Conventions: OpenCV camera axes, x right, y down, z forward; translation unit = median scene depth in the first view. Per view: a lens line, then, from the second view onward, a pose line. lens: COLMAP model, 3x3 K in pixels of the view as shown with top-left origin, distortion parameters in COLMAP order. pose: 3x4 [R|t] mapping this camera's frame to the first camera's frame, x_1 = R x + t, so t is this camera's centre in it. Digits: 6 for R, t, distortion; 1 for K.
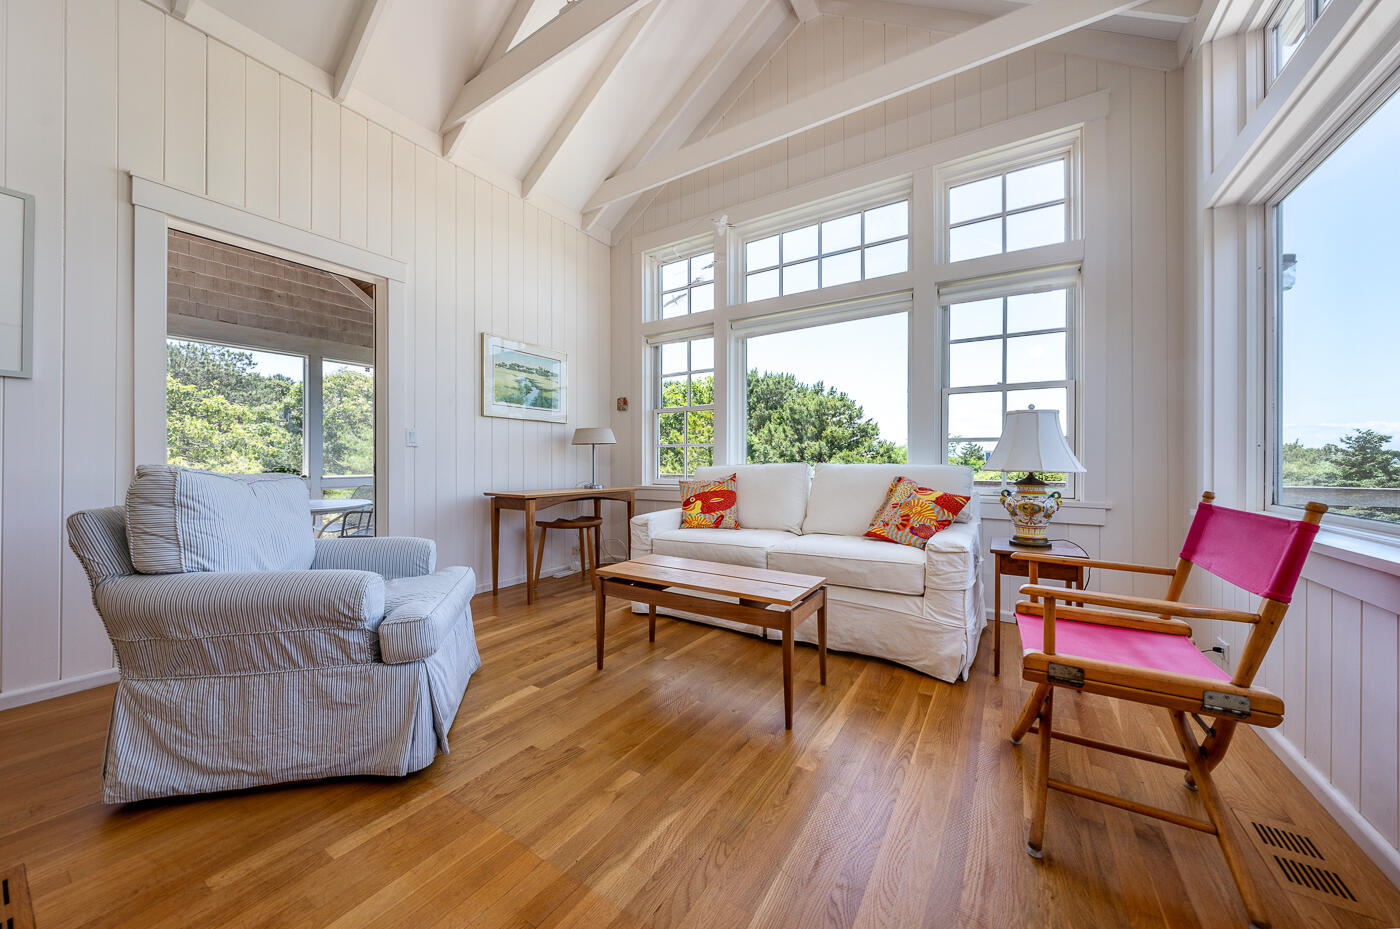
lens RADIAL K [[493.8, 0, 693.4], [0, 493.8, 461.2], [0, 0, 1]] dist [-0.005644, 0.000599]
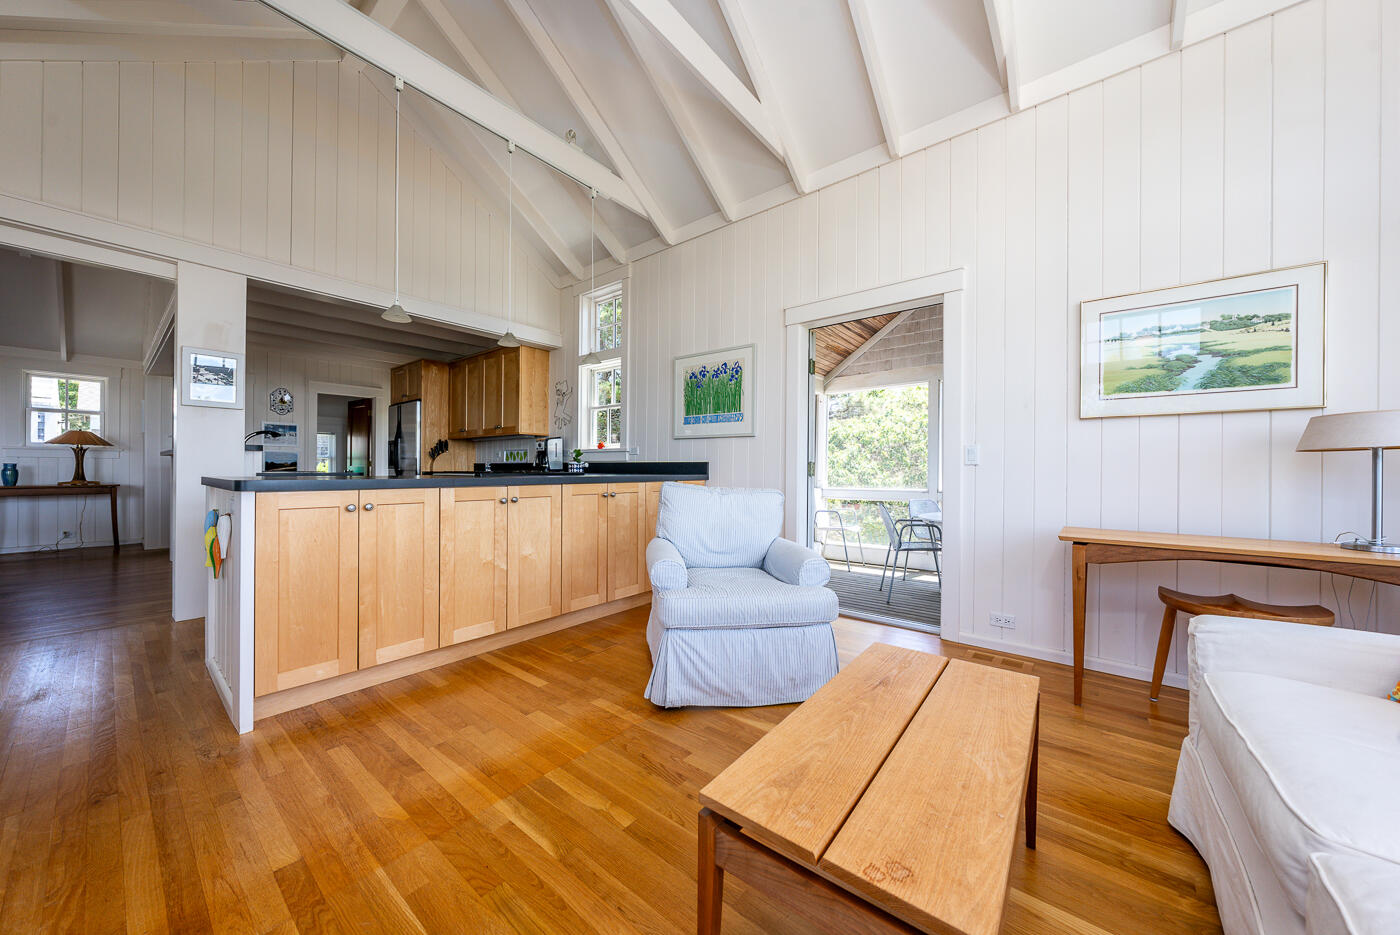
lens RADIAL K [[493.8, 0, 689.4], [0, 493.8, 467.1], [0, 0, 1]] dist [-0.005644, 0.000599]
pose [[-0.135435, -0.003537, -0.990780, 0.395504], [-0.001392, 0.999993, -0.003379, -0.022940], [0.990785, 0.000921, -0.135439, 0.612115]]
